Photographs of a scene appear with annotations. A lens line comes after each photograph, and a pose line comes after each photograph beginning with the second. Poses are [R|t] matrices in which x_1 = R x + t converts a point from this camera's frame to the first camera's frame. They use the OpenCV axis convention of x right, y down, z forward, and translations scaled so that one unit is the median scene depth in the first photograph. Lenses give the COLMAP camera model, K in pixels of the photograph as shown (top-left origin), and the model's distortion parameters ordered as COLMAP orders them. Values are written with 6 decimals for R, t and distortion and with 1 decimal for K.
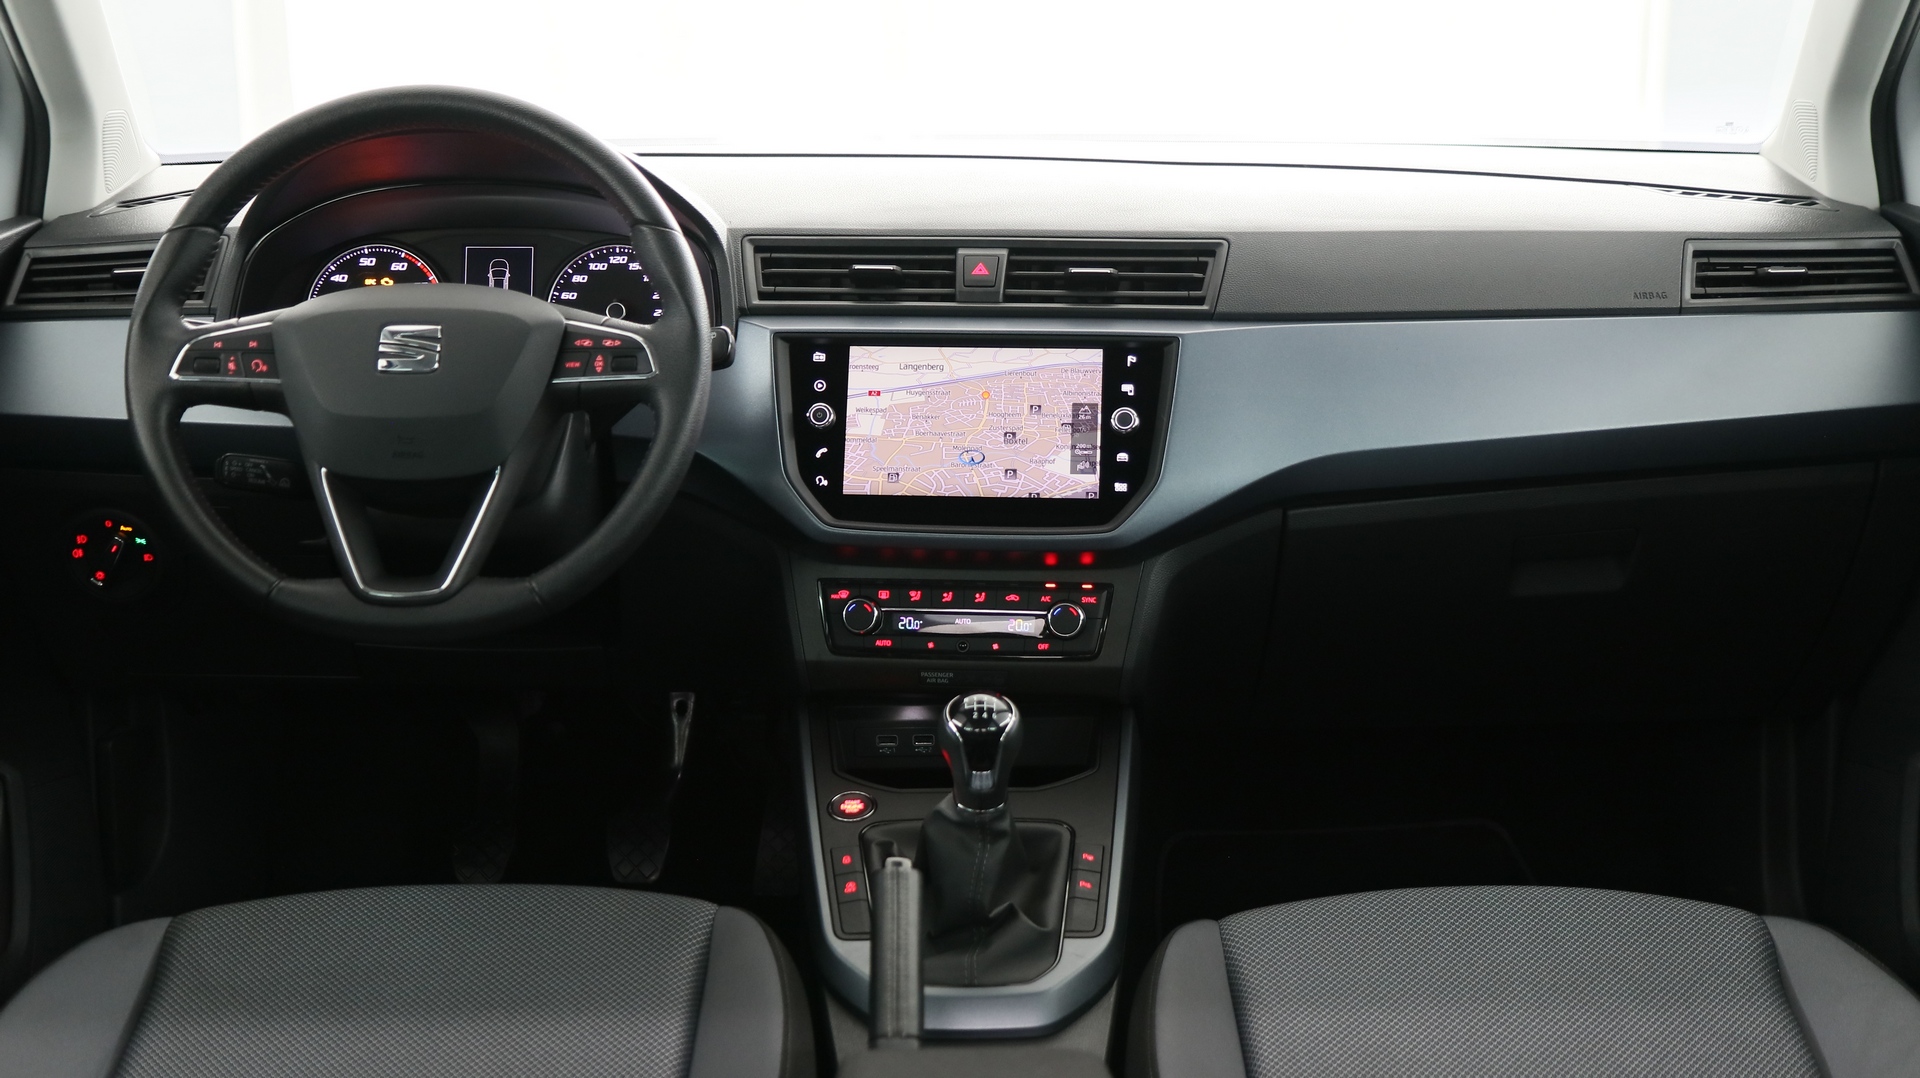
lens RADIAL K [[2480.9, 0, 960.0], [0, 2480.9, 539.0], [0, 0, 1]] dist [-0.002975, 0.023063]
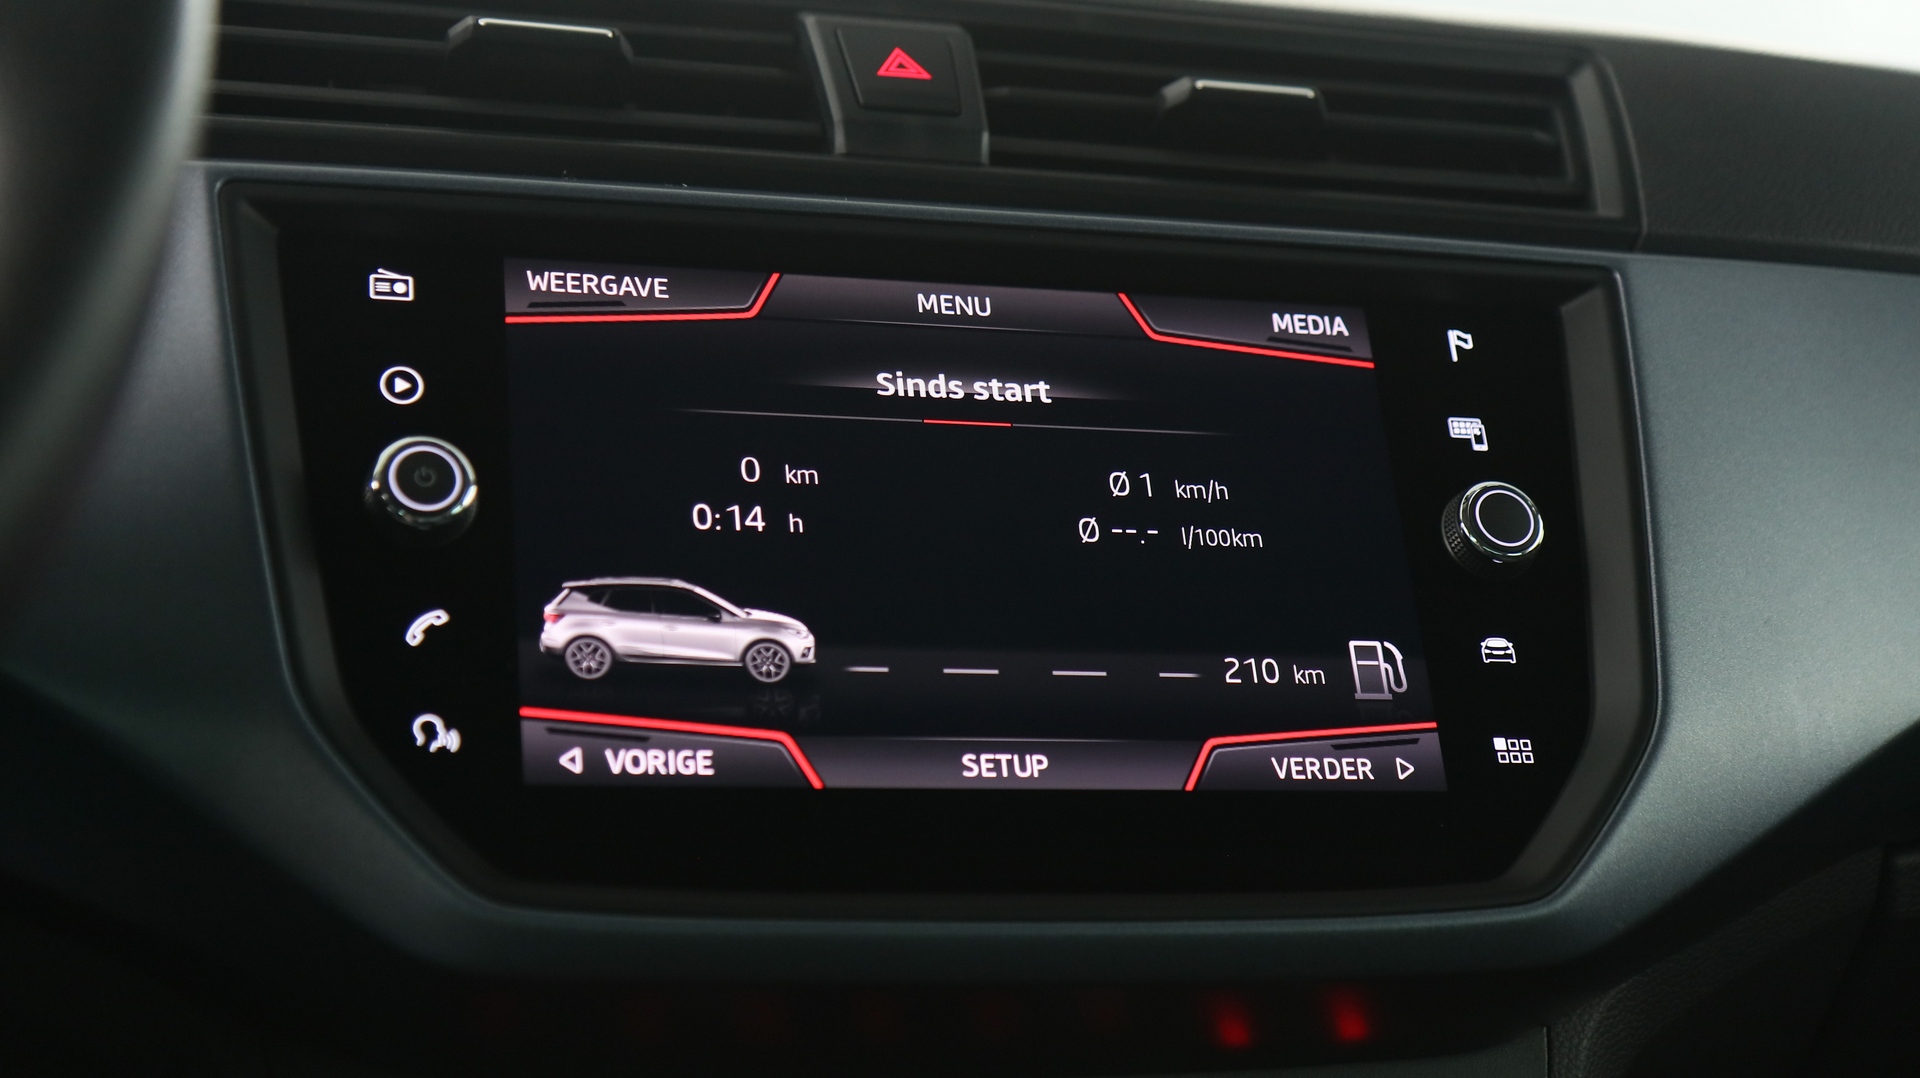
lens RADIAL K [[2987.3, 0, 958.5], [0, 2987.3, 558.4], [0, 0, 1]] dist [-0.032761, -0.085496]
pose [[0.925649, 0.032242, 0.377008, -0.120487], [0.058056, 0.972464, -0.225707, 0.030390], [-0.373904, 0.230813, 0.898288, 0.702839]]
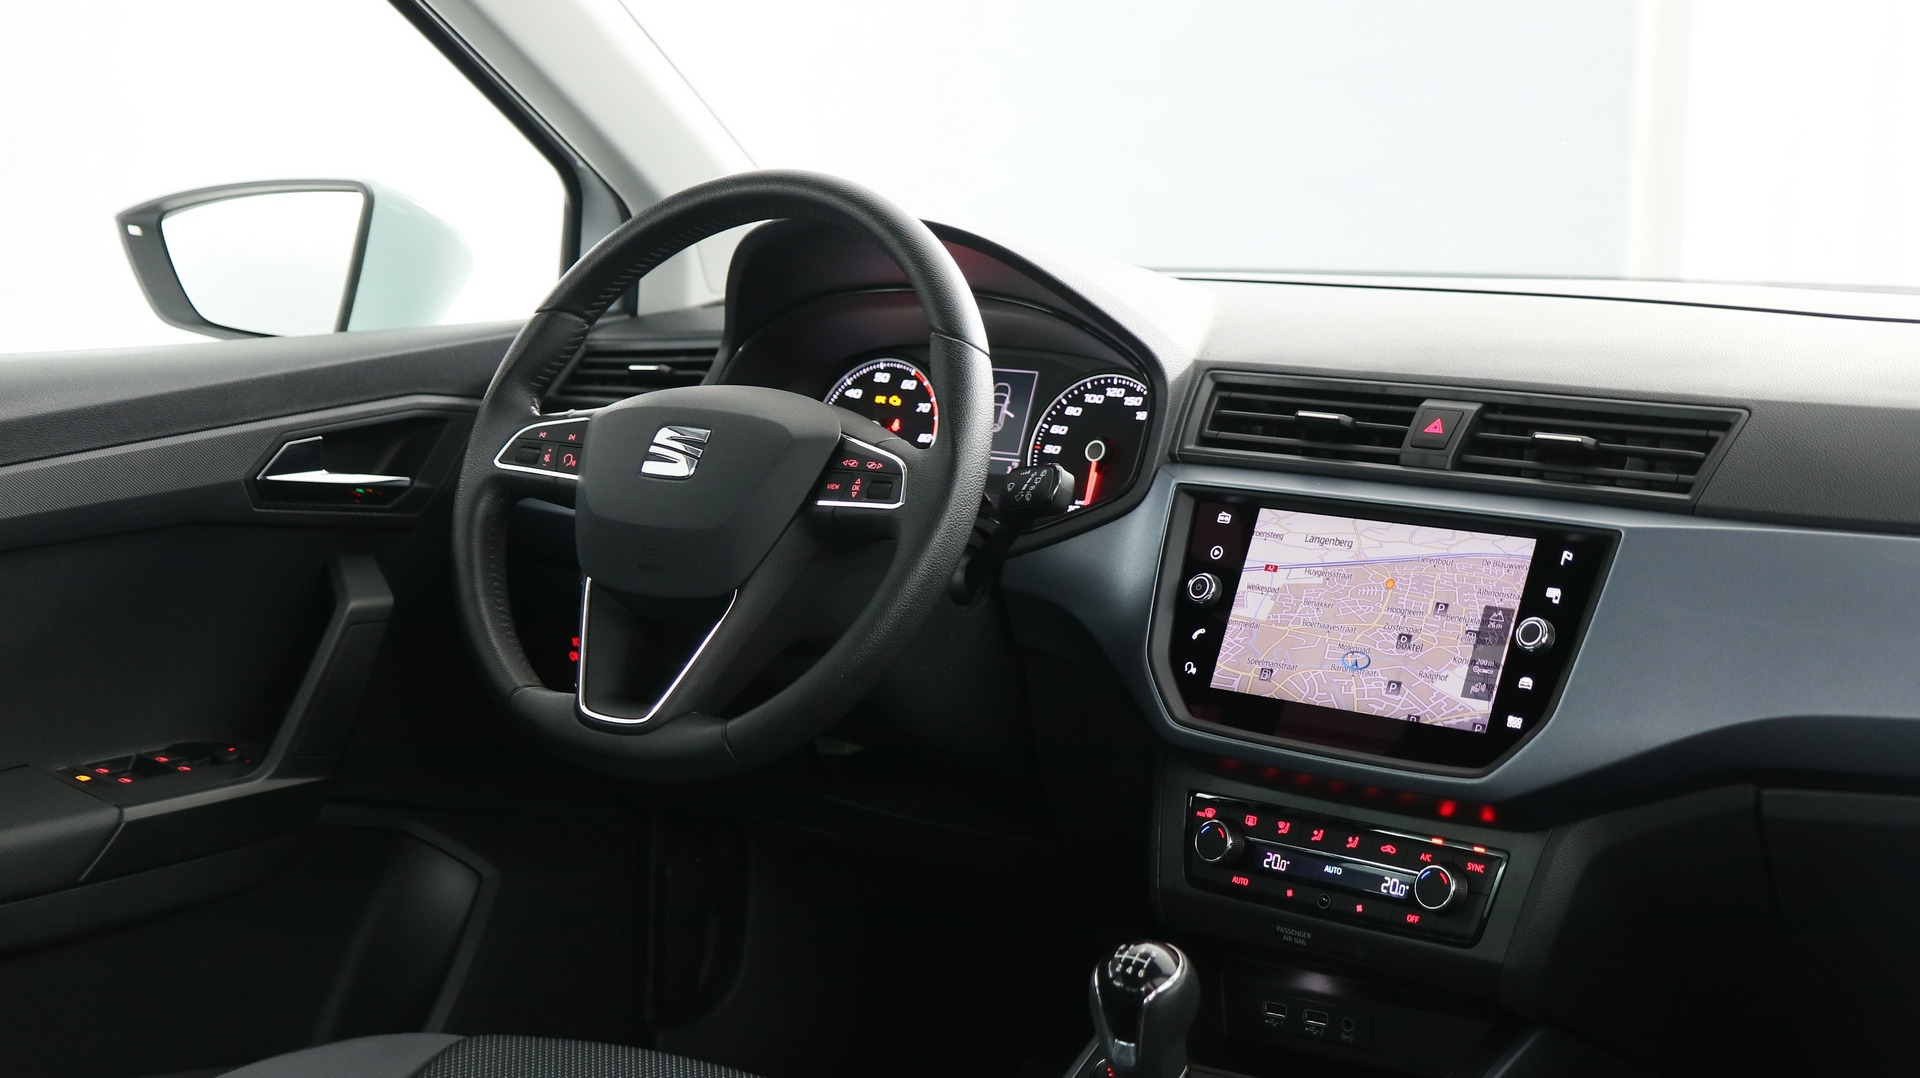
lens RADIAL K [[2755.1, 0, 960.0], [0, 2755.1, 539.0], [0, 0, 1]] dist [-0.018488, -0.014287]
pose [[0.805083, 0.092558, -0.585897, 0.404827], [-0.144243, 0.988650, -0.042021, -0.016277], [0.575357, 0.118342, 0.809296, 0.223209]]
